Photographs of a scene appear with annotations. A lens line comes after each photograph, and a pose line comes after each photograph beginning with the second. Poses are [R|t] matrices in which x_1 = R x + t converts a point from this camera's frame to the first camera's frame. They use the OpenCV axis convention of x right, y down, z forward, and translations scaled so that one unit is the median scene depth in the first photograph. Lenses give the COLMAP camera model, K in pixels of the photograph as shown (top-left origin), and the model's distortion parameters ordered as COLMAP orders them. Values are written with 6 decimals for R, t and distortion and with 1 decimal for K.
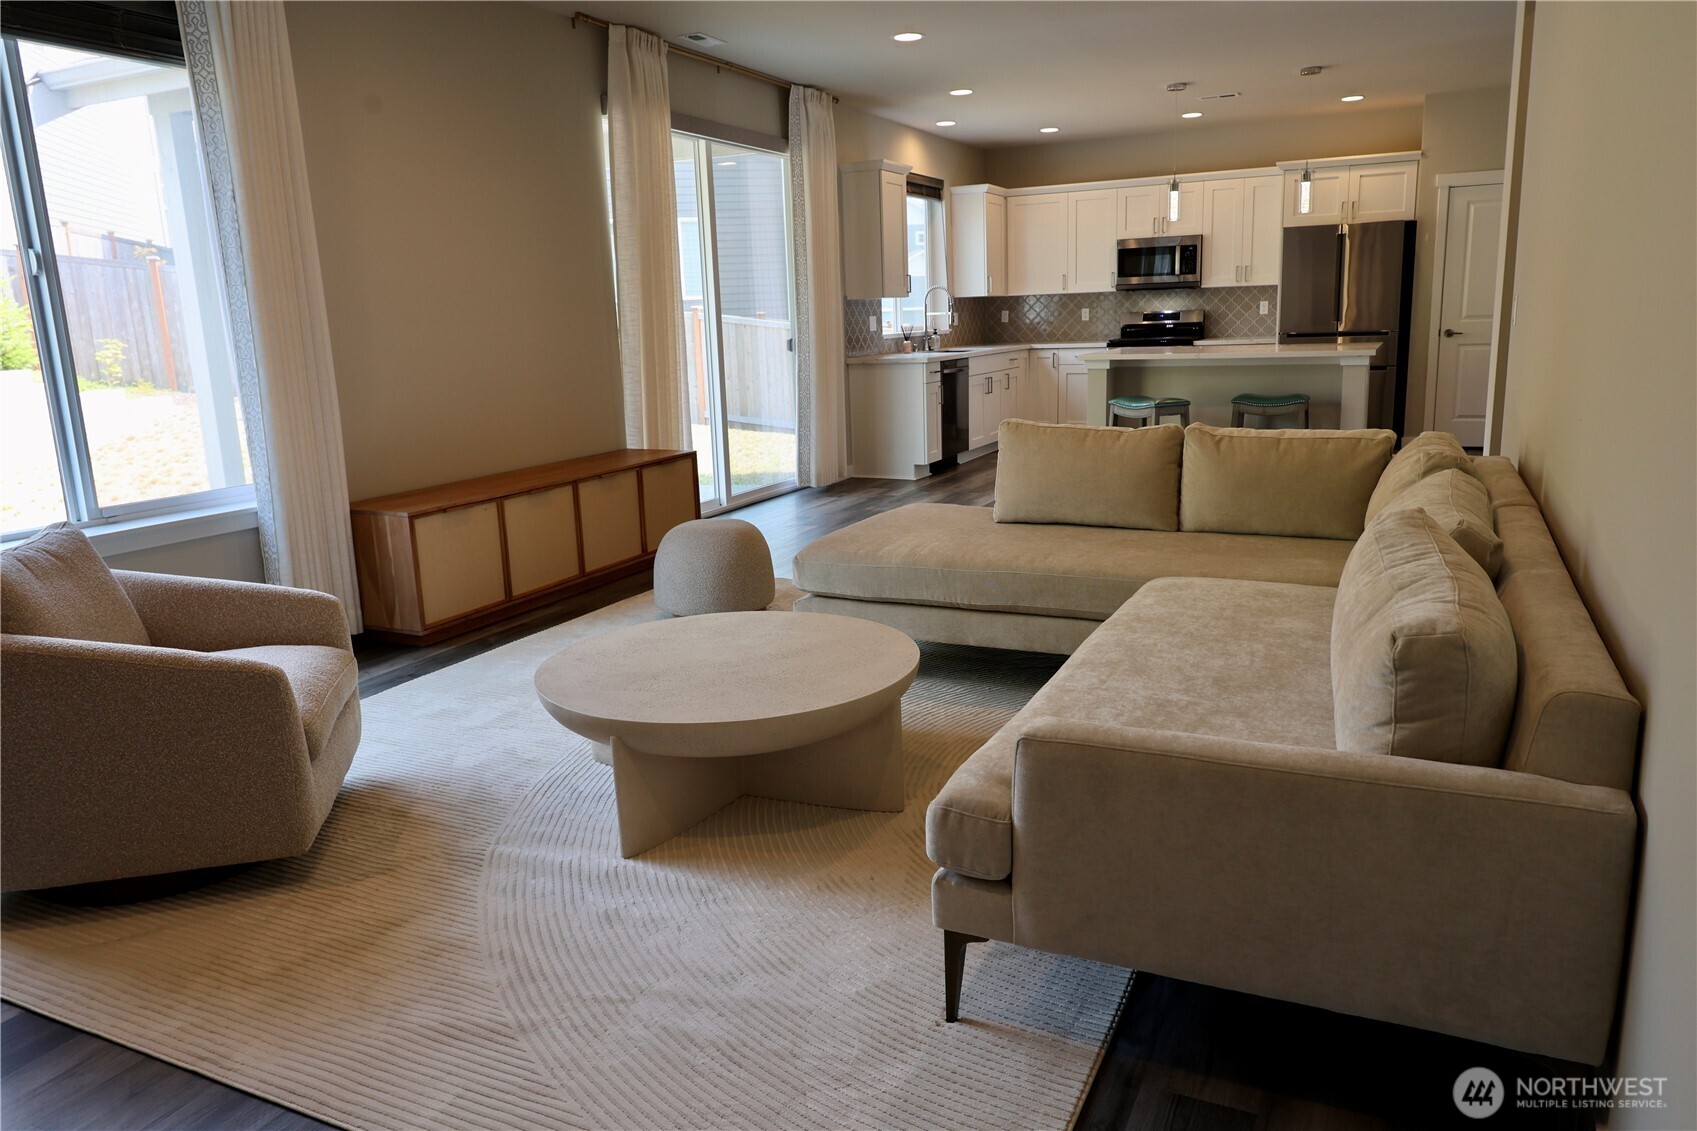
lens RADIAL K [[1178.0, 0, 856.4], [0, 1178.0, 560.1], [0, 0, 1]] dist [0.010612, 0.001726]
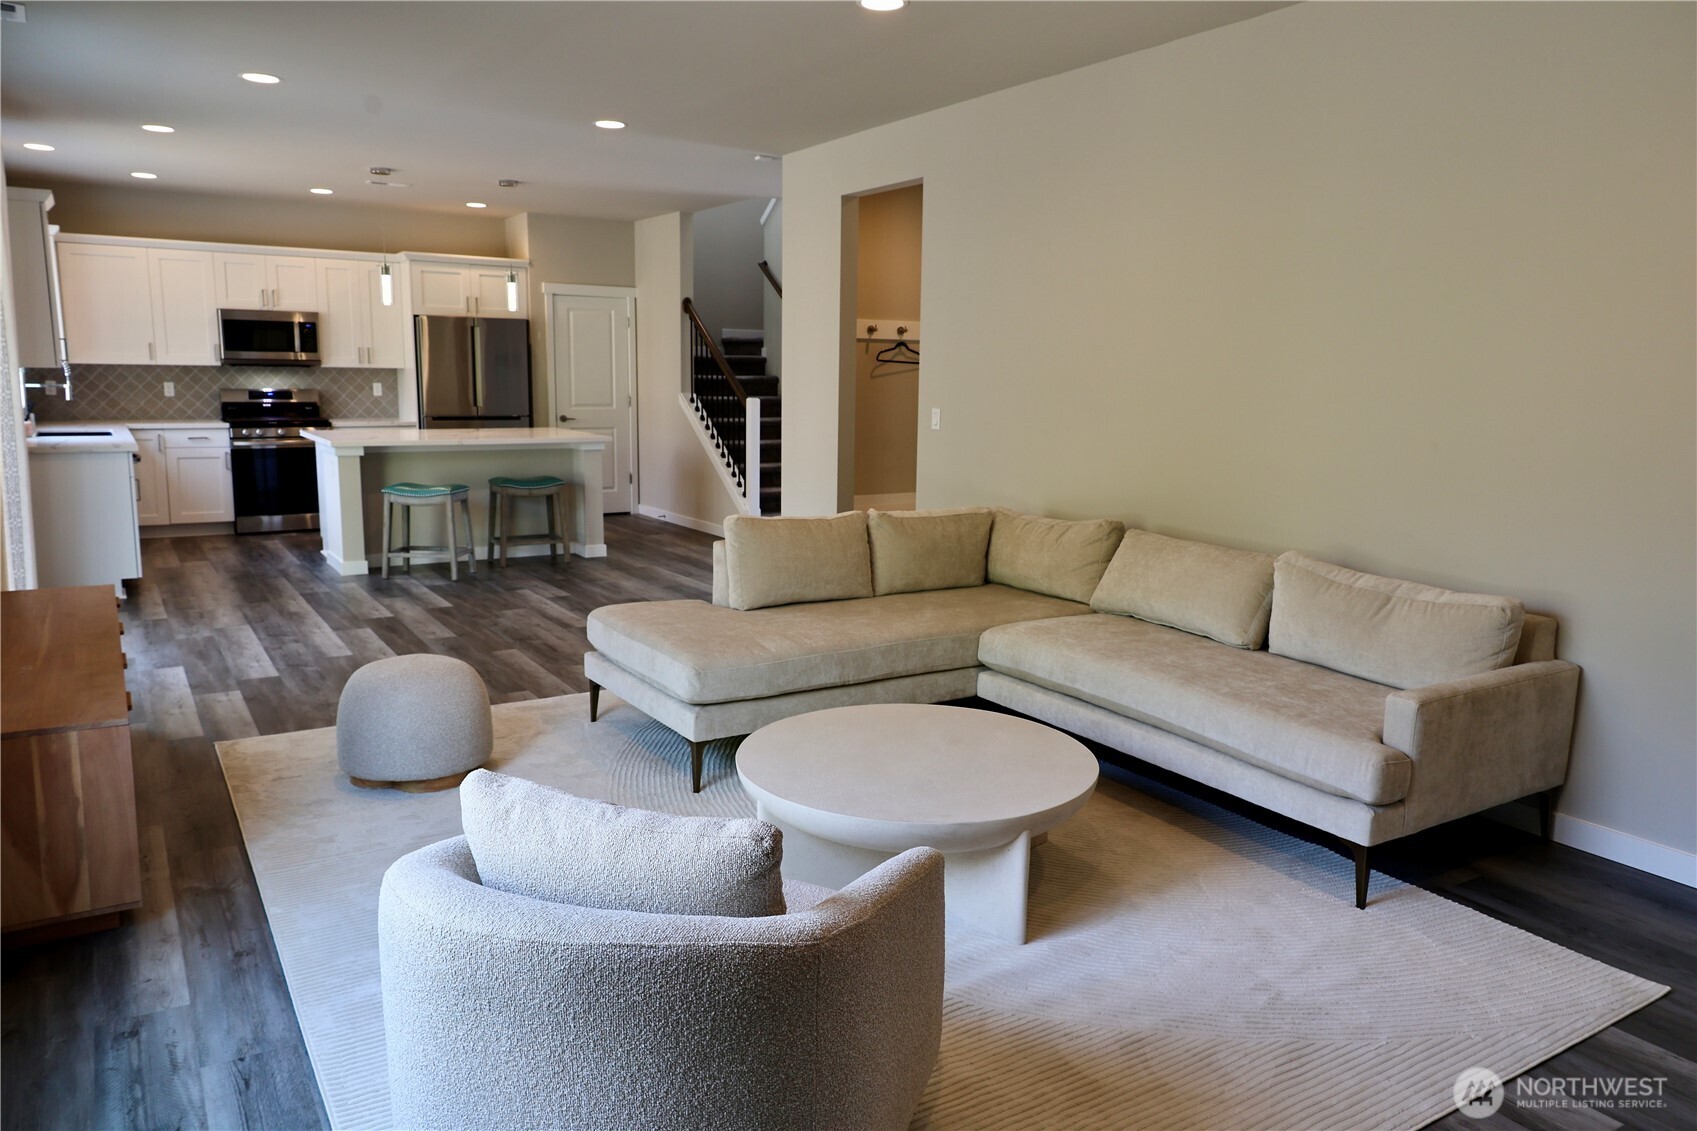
lens RADIAL K [[1178.0, 0, 851.9], [0, 1178.0, 564.2], [0, 0, 1]] dist [0.010612, 0.001726]
pose [[0.532021, -0.097129, 0.841142, -0.329293], [0.139464, 0.989883, 0.026094, -0.039862], [-0.835166, 0.103427, 0.540185, 0.147949]]
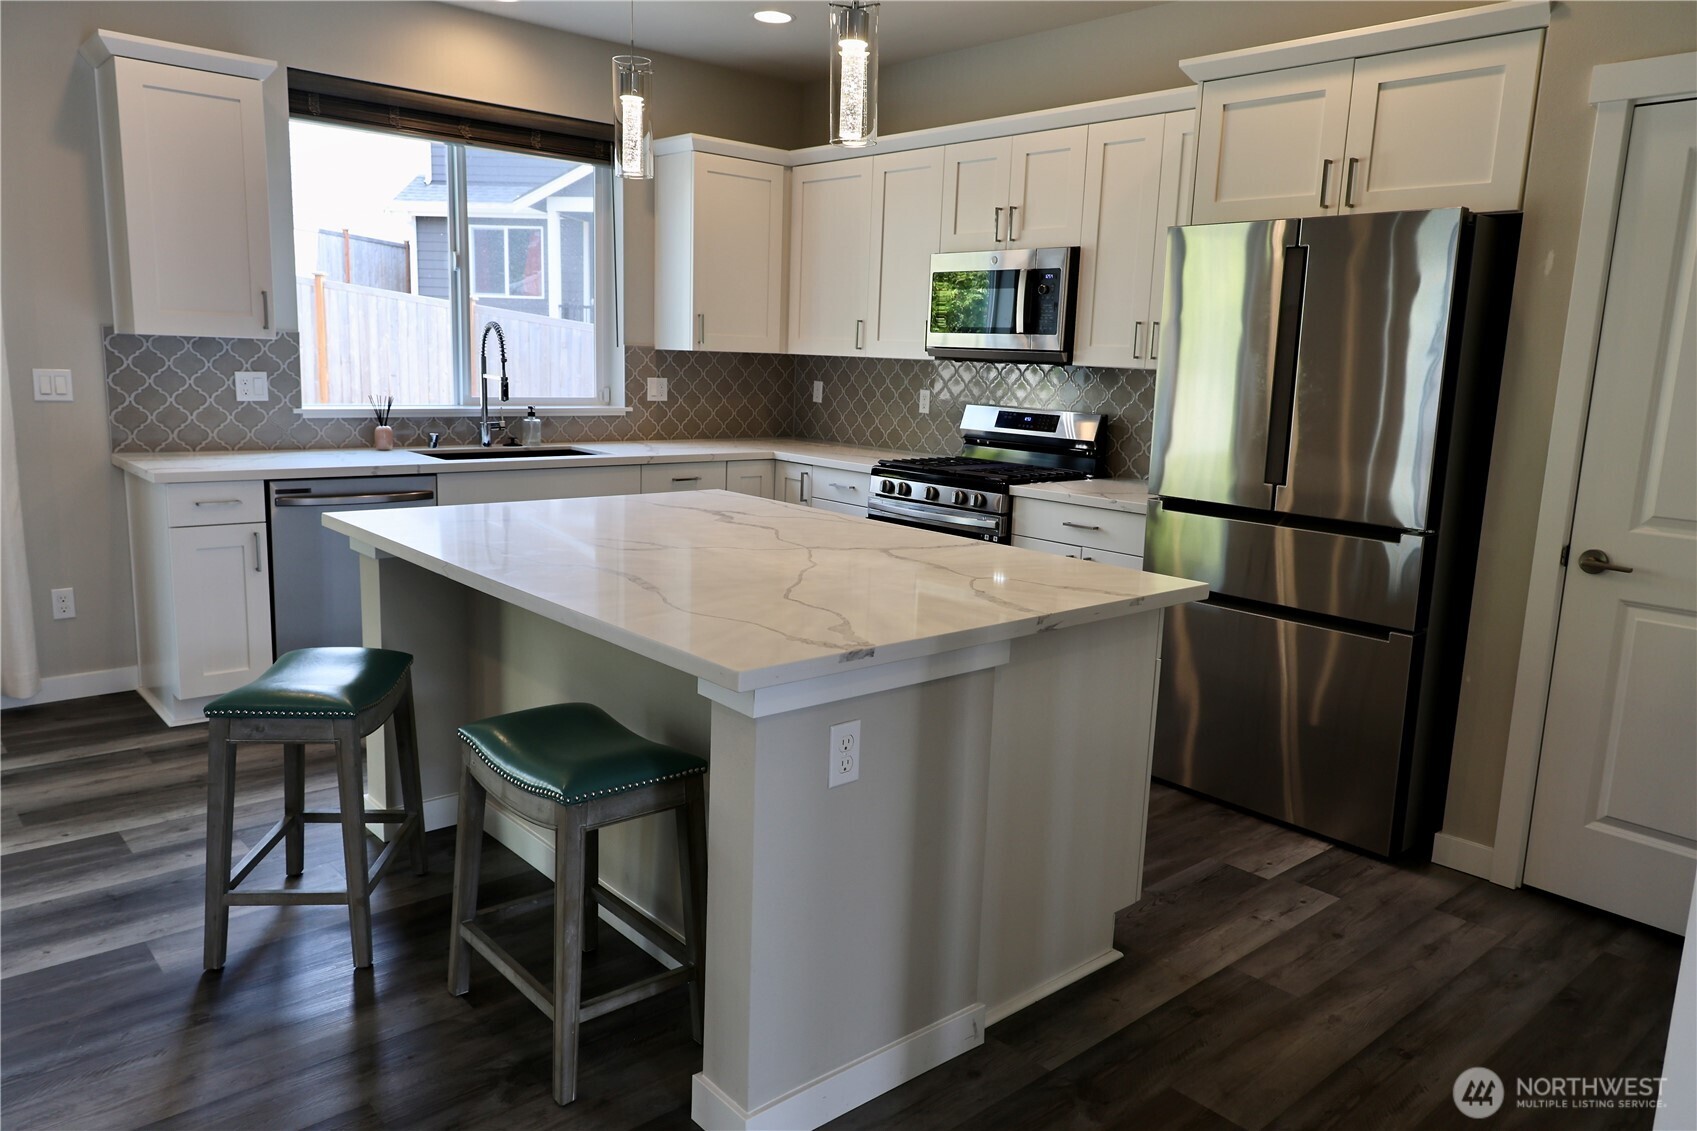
lens RADIAL K [[1178.0, 0, 848.7], [0, 1178.0, 562.0], [0, 0, 1]] dist [0.010612, 0.001726]
pose [[0.915815, 0.136592, -0.377659, 0.427210], [-0.147243, 0.989100, 0.000677, -0.158662], [0.373635, 0.054988, 0.925944, 0.612055]]
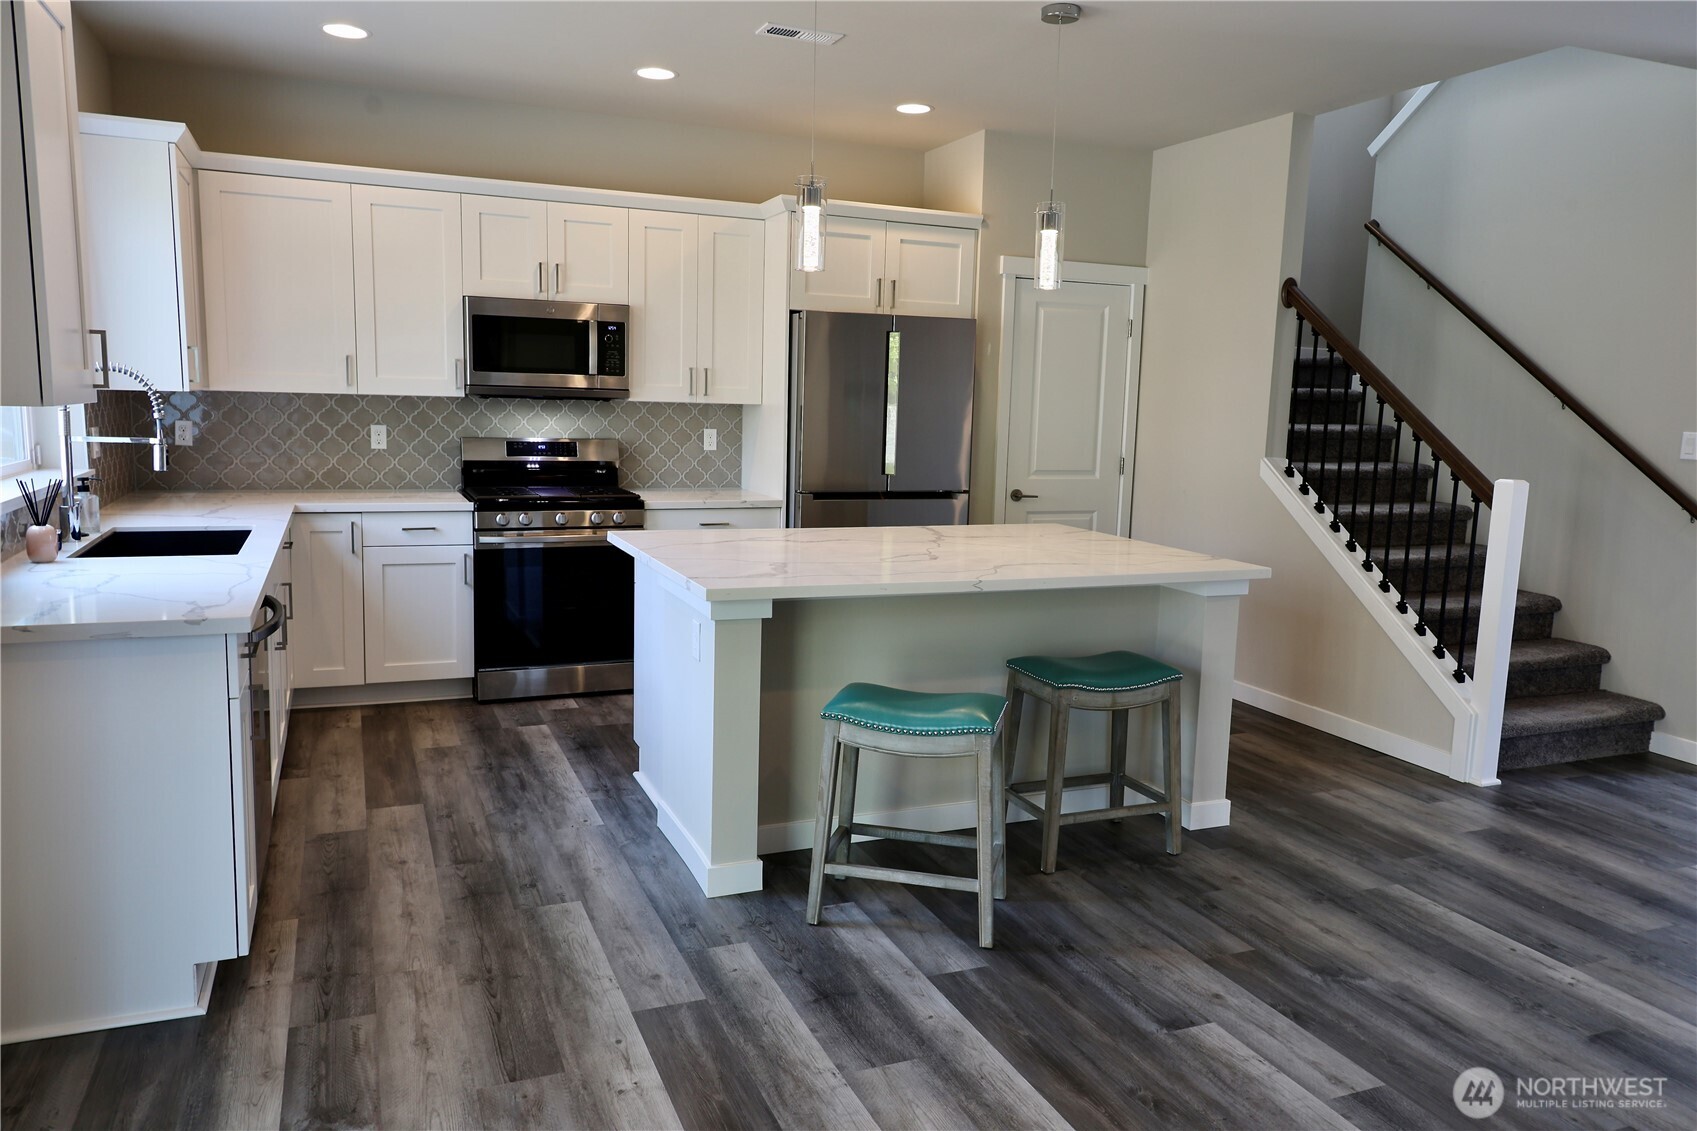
lens RADIAL K [[1178.0, 0, 848.6], [0, 1178.0, 567.5], [0, 0, 1]] dist [0.010612, 0.001726]
pose [[0.667685, -0.055331, 0.742385, -0.052957], [0.101366, 0.994703, -0.017030, -0.146550], [-0.737510, 0.086623, 0.669757, 0.616243]]
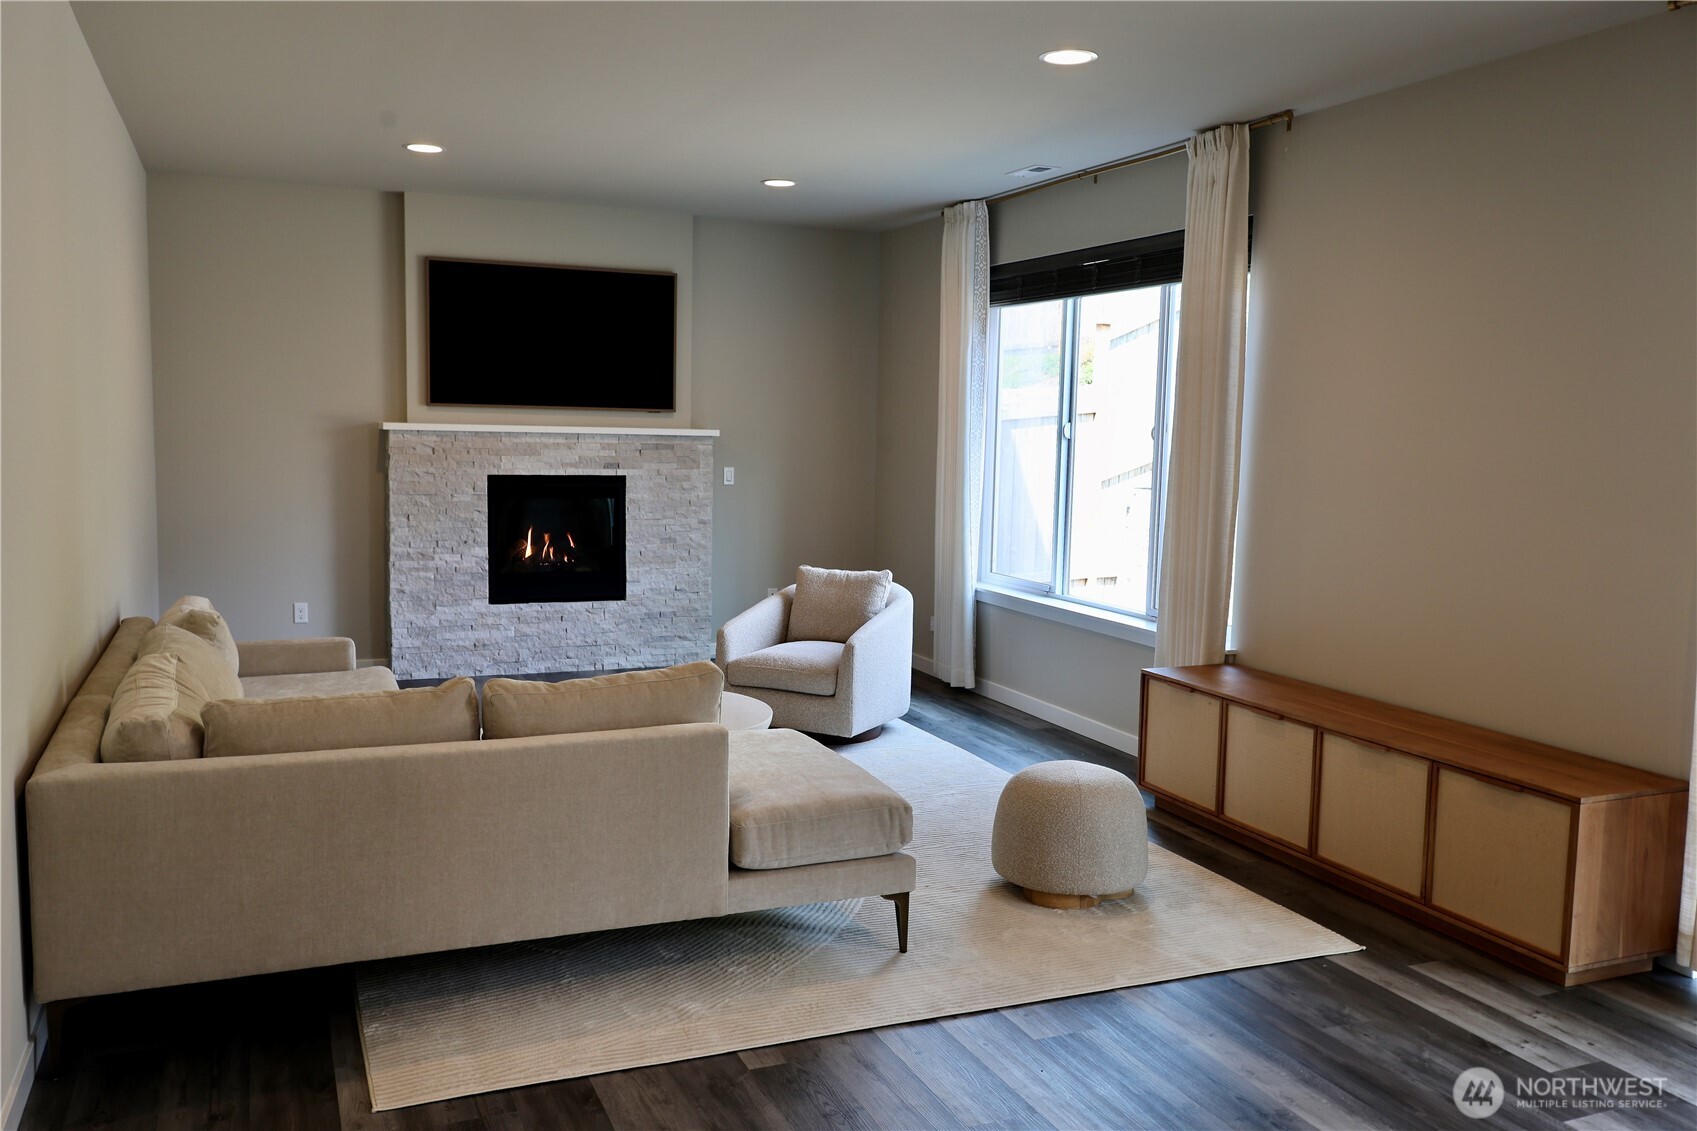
lens RADIAL K [[1377.9, 0, 850.5], [0, 1377.9, 565.4], [0, 0, 1]] dist [0.016058, -0.003586]
pose [[-0.660452, 0.091379, -0.745288, 0.324781], [-0.155518, 0.954397, 0.254833, -0.189591], [0.734587, 0.284210, -0.616122, 0.716901]]
